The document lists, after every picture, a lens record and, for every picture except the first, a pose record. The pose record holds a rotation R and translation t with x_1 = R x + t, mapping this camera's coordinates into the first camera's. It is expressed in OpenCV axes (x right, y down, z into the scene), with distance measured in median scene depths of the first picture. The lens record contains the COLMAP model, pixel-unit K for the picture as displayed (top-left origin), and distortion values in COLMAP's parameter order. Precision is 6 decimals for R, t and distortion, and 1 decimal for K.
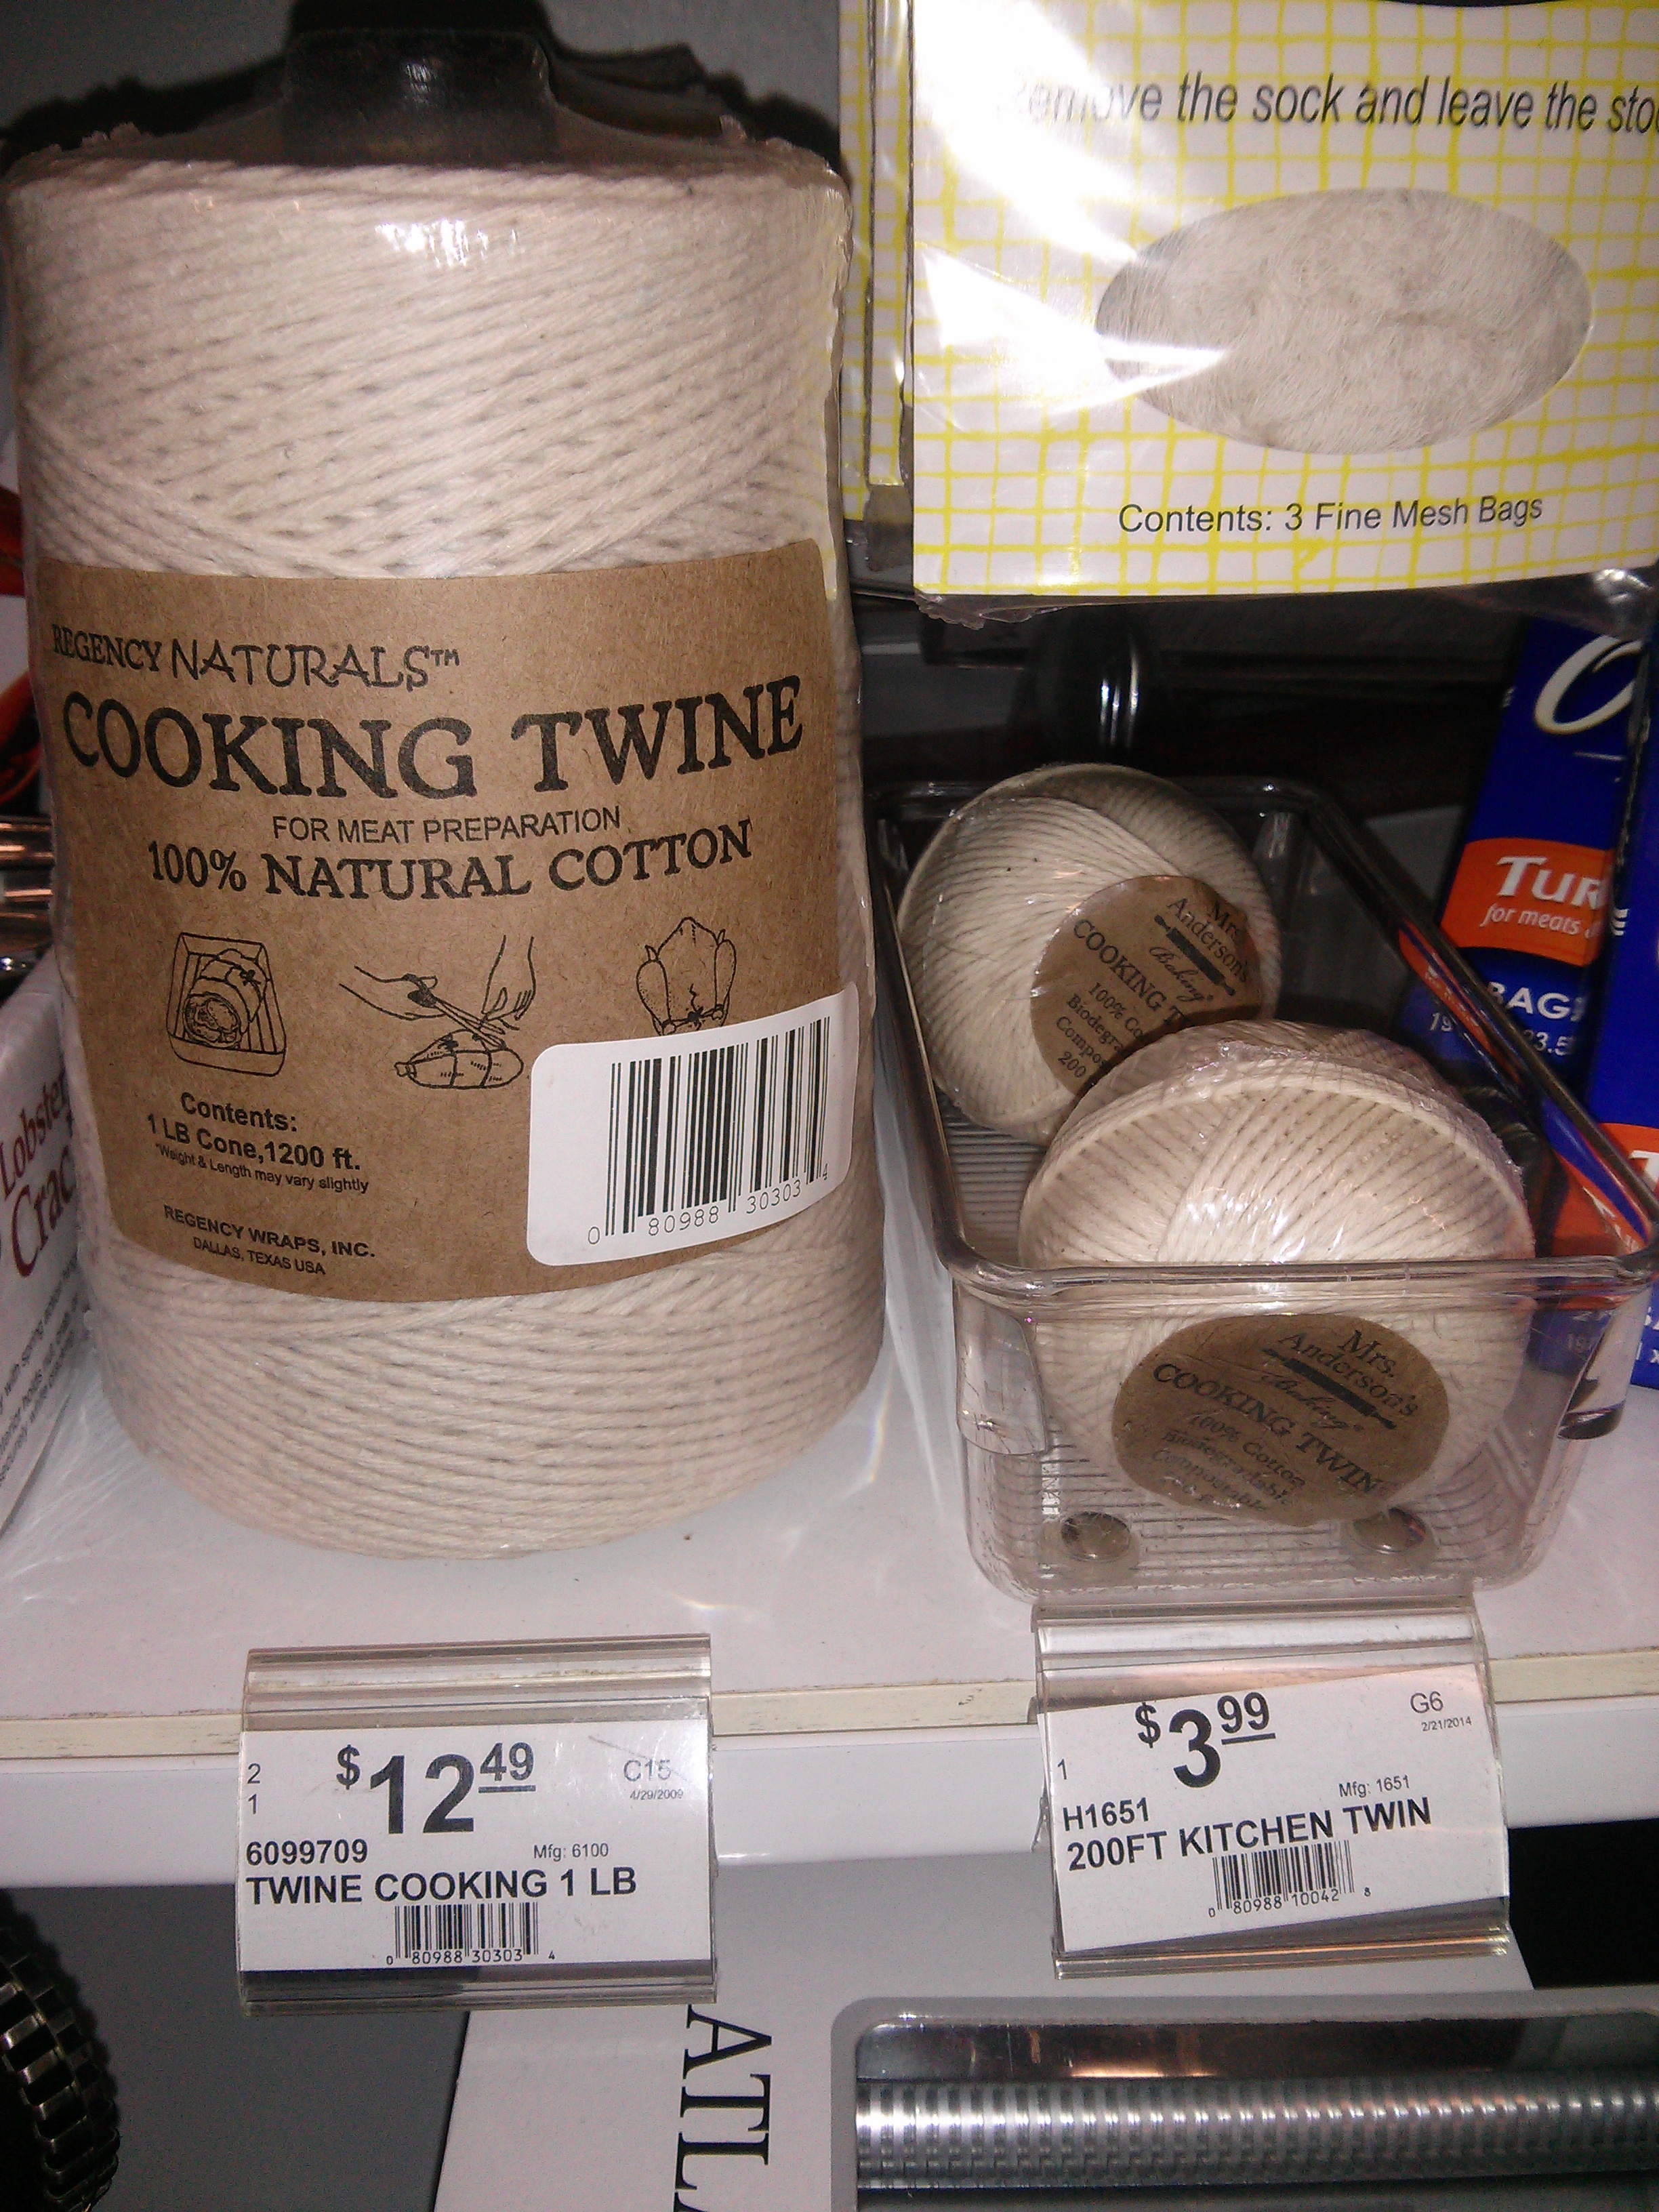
lens RADIAL K [[2105.1, 0, 829.5], [0, 2105.1, 1106.0], [0, 0, 1]] dist [0.136610, -0.509037]
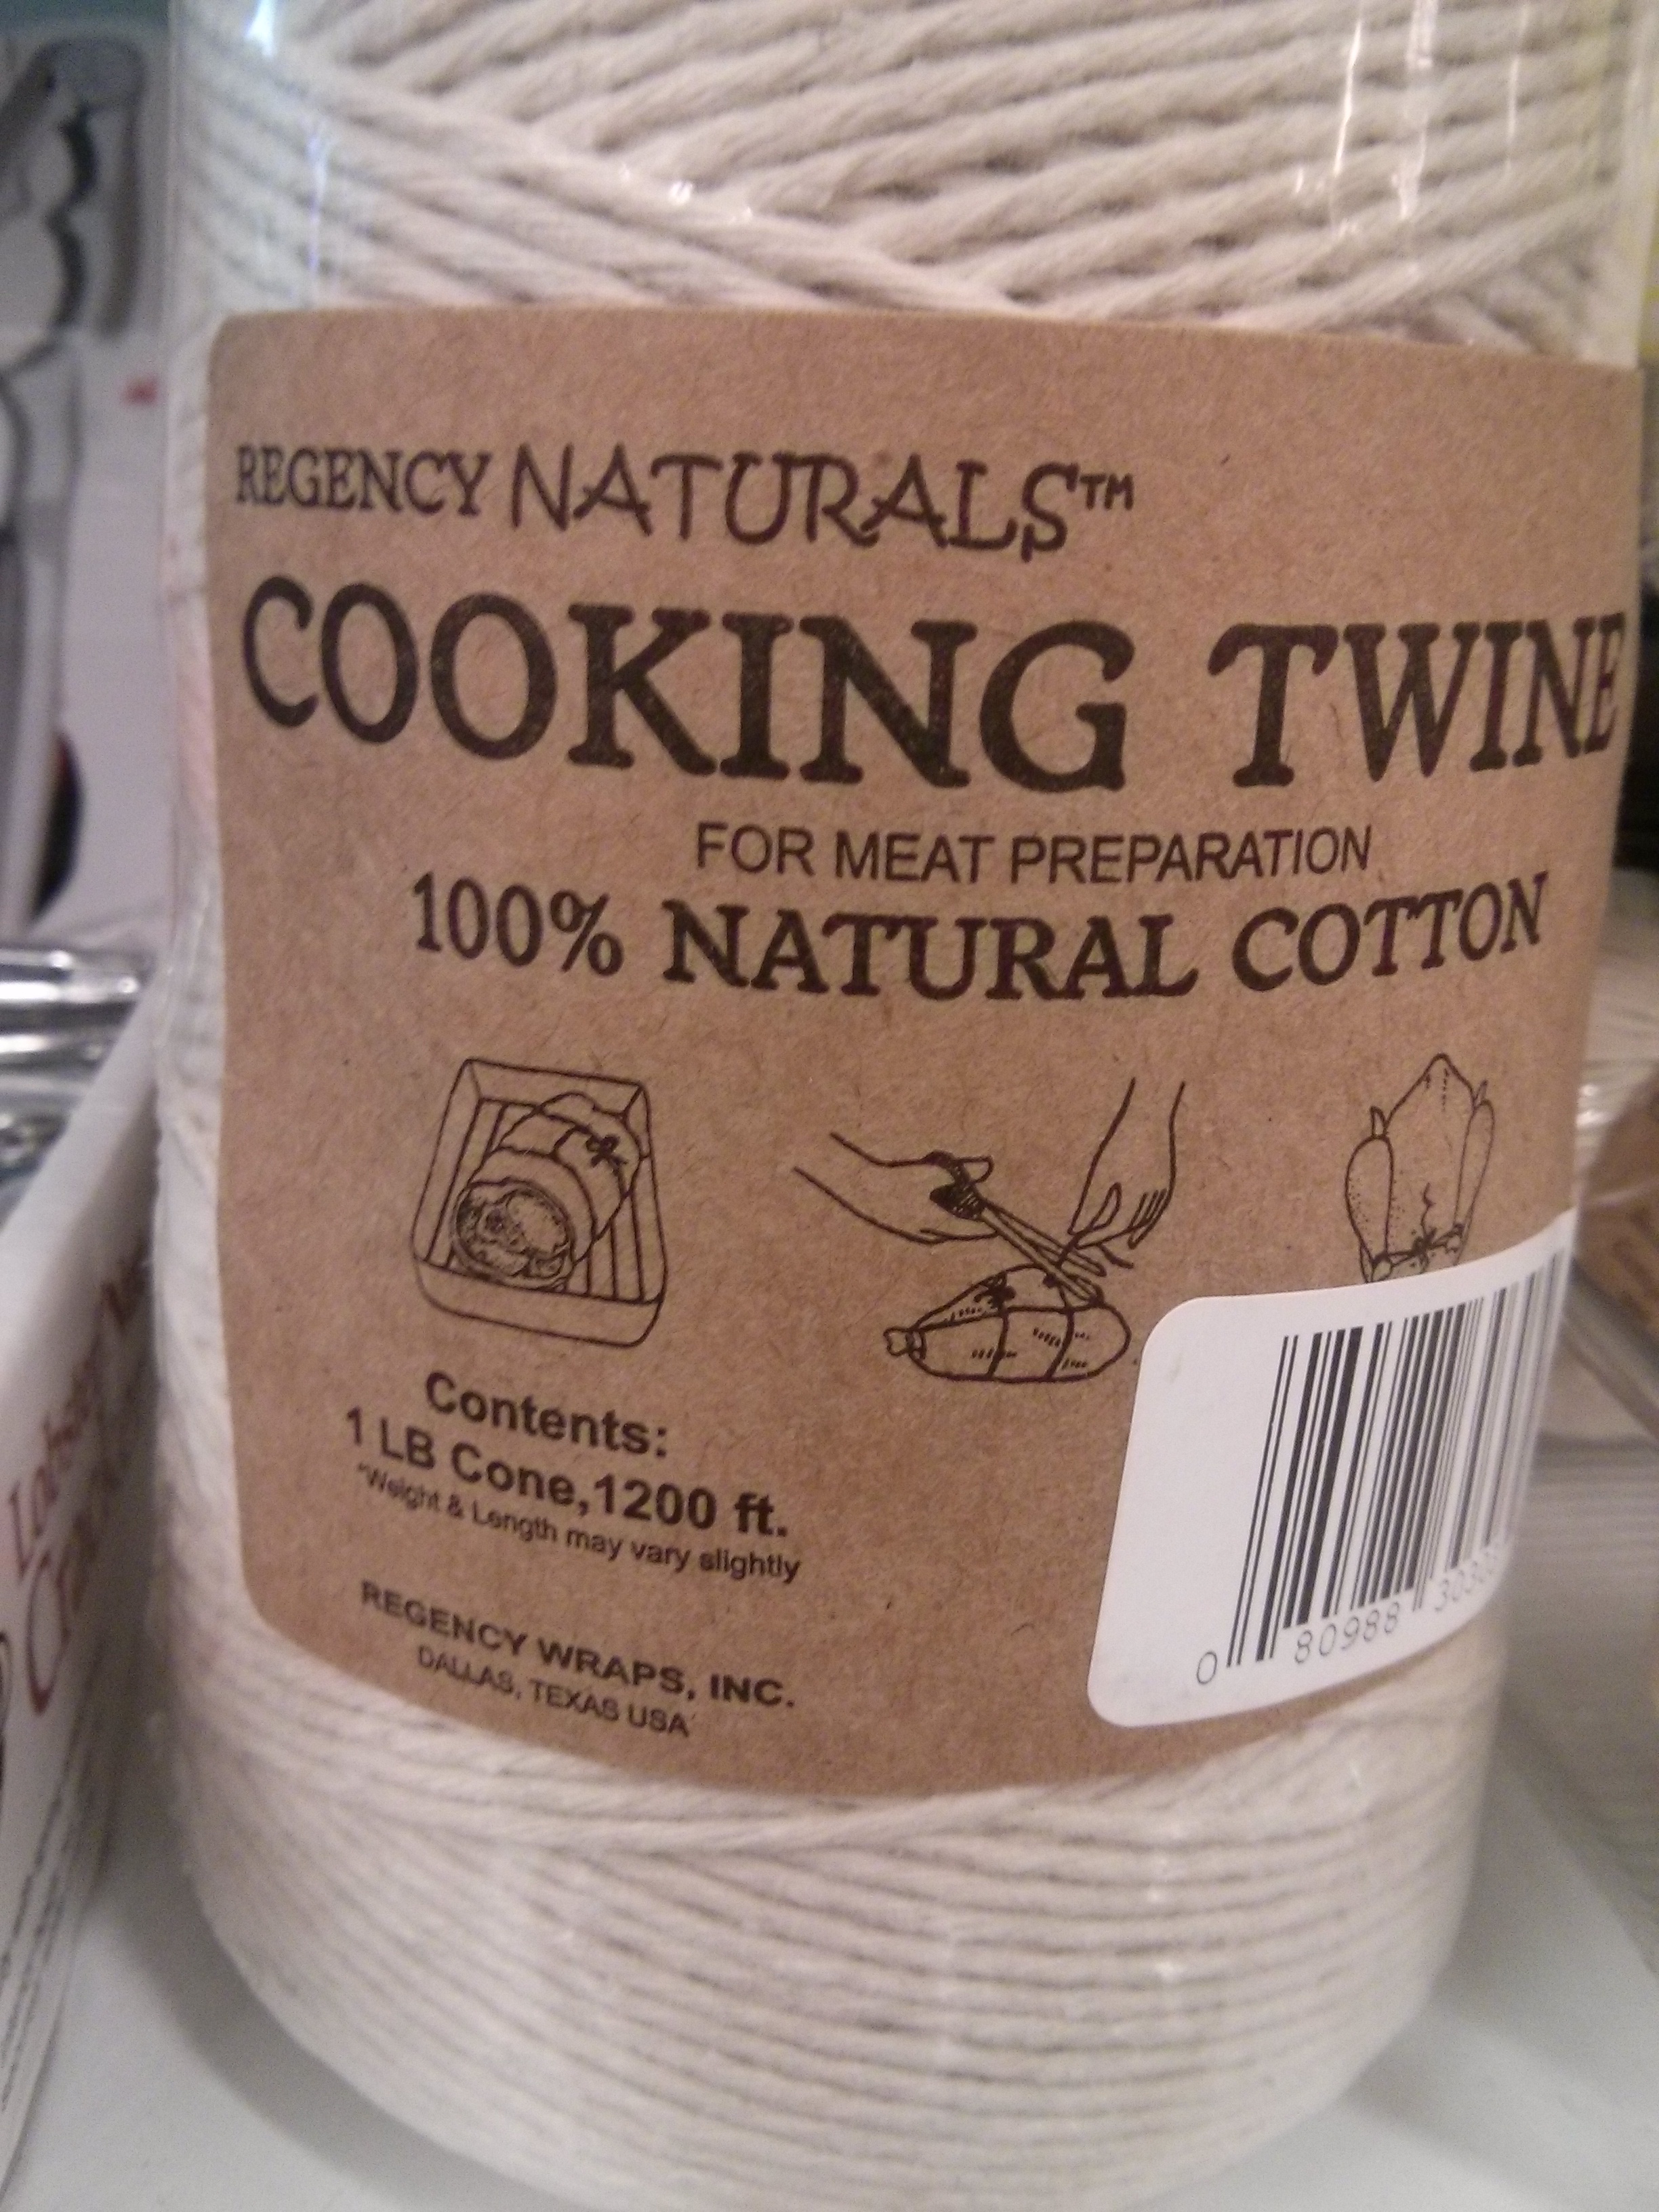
lens RADIAL K [[2105.1, 0, 829.5], [0, 2105.1, 1106.0], [0, 0, 1]] dist [0.136610, -0.509037]
pose [[0.998886, 0.027584, 0.038291, -0.241350], [-0.024176, 0.995935, -0.086765, -0.029463], [-0.040529, 0.085743, 0.995493, 0.506462]]
